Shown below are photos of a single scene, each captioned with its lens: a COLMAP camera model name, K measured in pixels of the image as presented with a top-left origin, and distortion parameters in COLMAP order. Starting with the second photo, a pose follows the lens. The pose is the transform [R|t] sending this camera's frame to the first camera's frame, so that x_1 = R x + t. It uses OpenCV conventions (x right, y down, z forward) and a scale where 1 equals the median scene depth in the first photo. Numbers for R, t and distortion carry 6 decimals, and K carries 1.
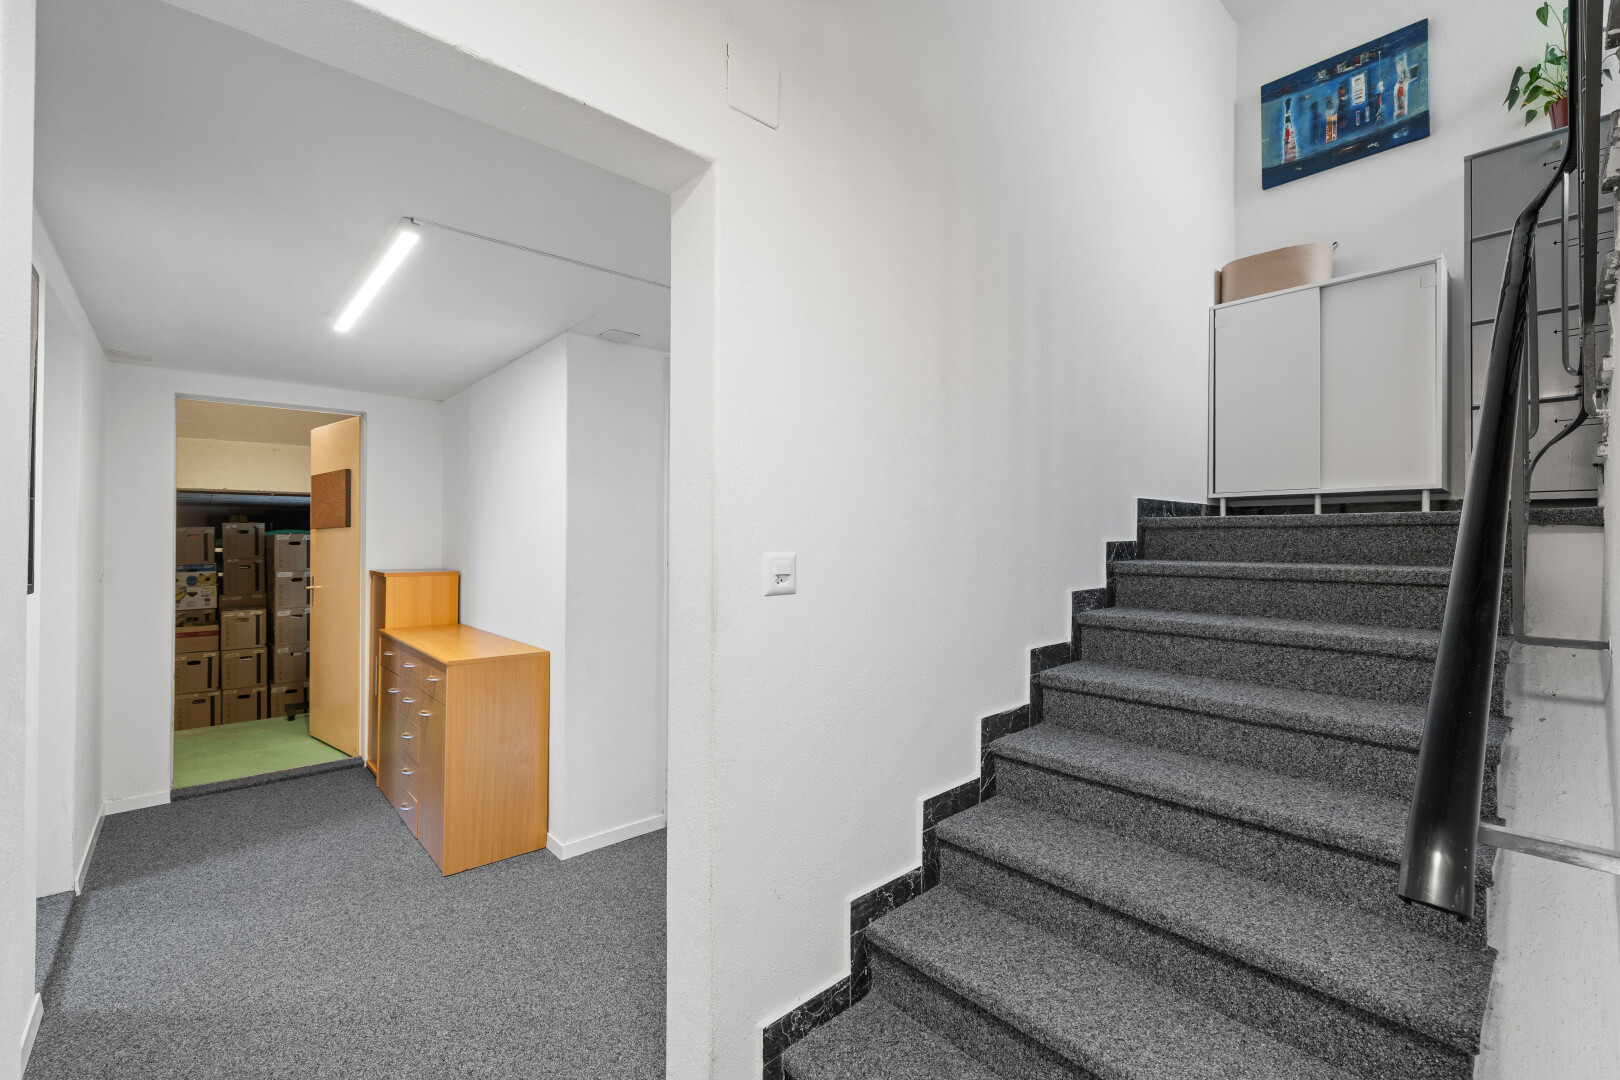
lens RADIAL K [[681.6, 0, 799.1], [0, 681.6, 533.1], [0, 0, 1]] dist [-0.004176, 0.000338]
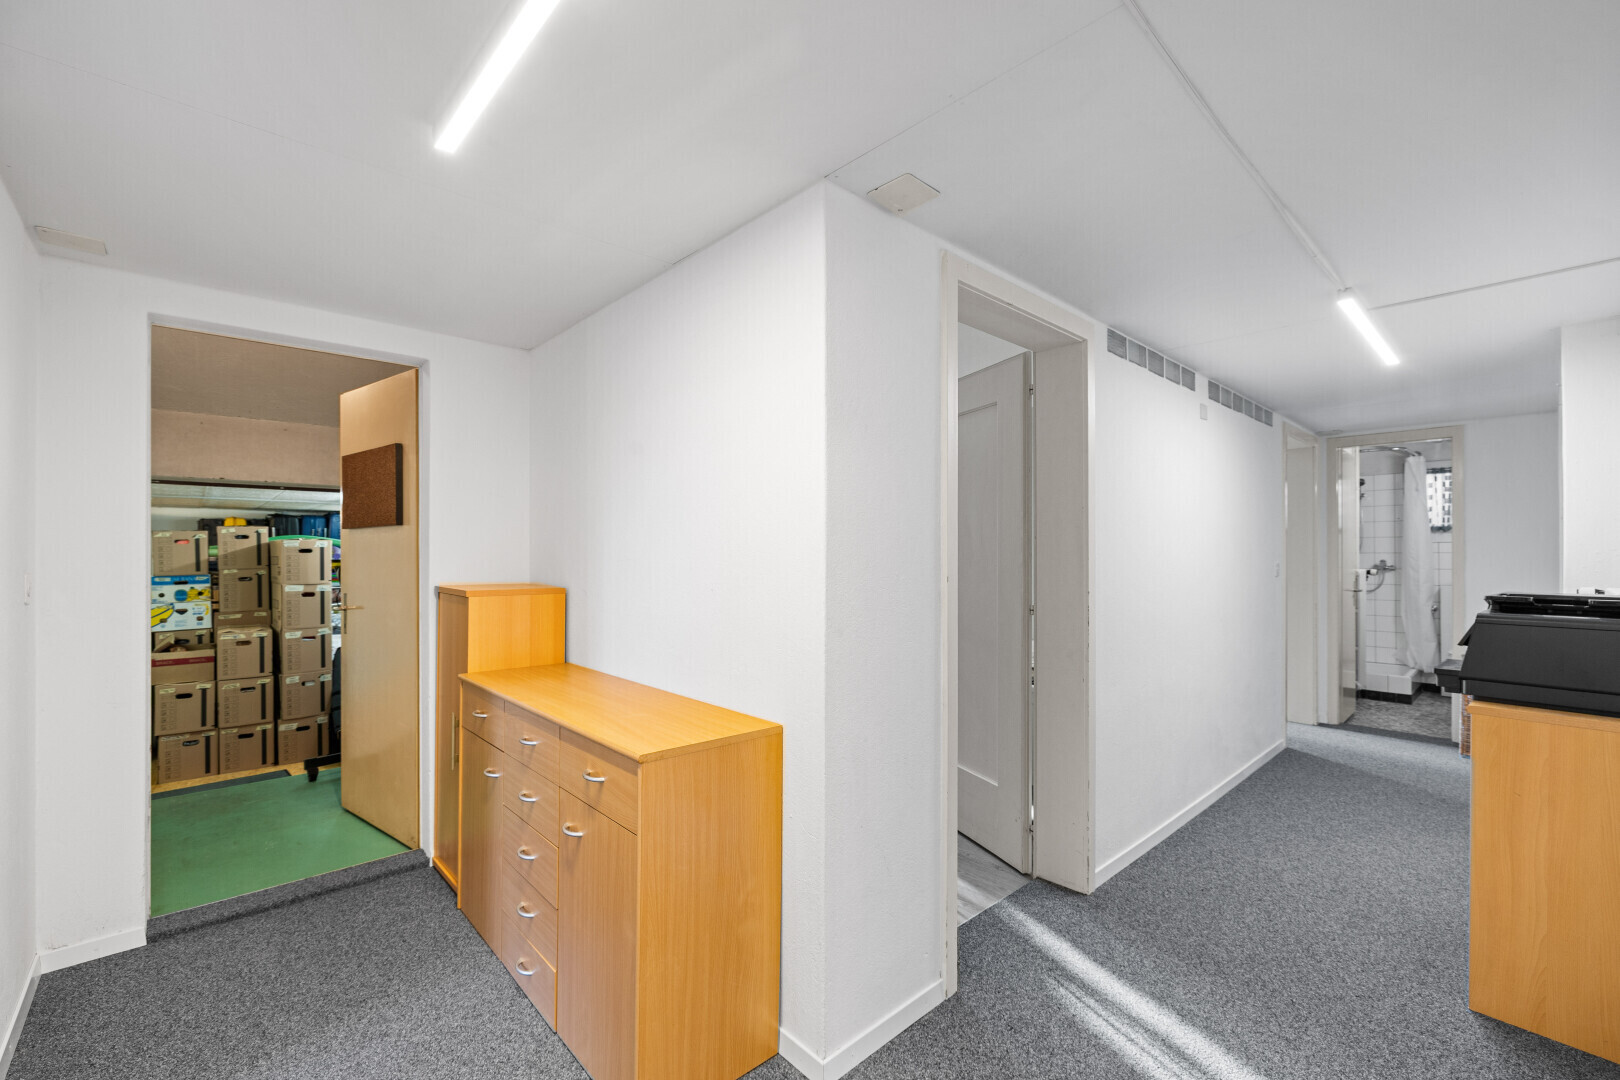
lens RADIAL K [[681.6, 0, 808.0], [0, 681.6, 554.0], [0, 0, 1]] dist [-0.004176, 0.000338]
pose [[0.999892, 0.002910, 0.014404, -0.244384], [-0.003098, 0.999910, 0.013070, 0.010783], [-0.014365, -0.013113, 0.999811, 0.279591]]
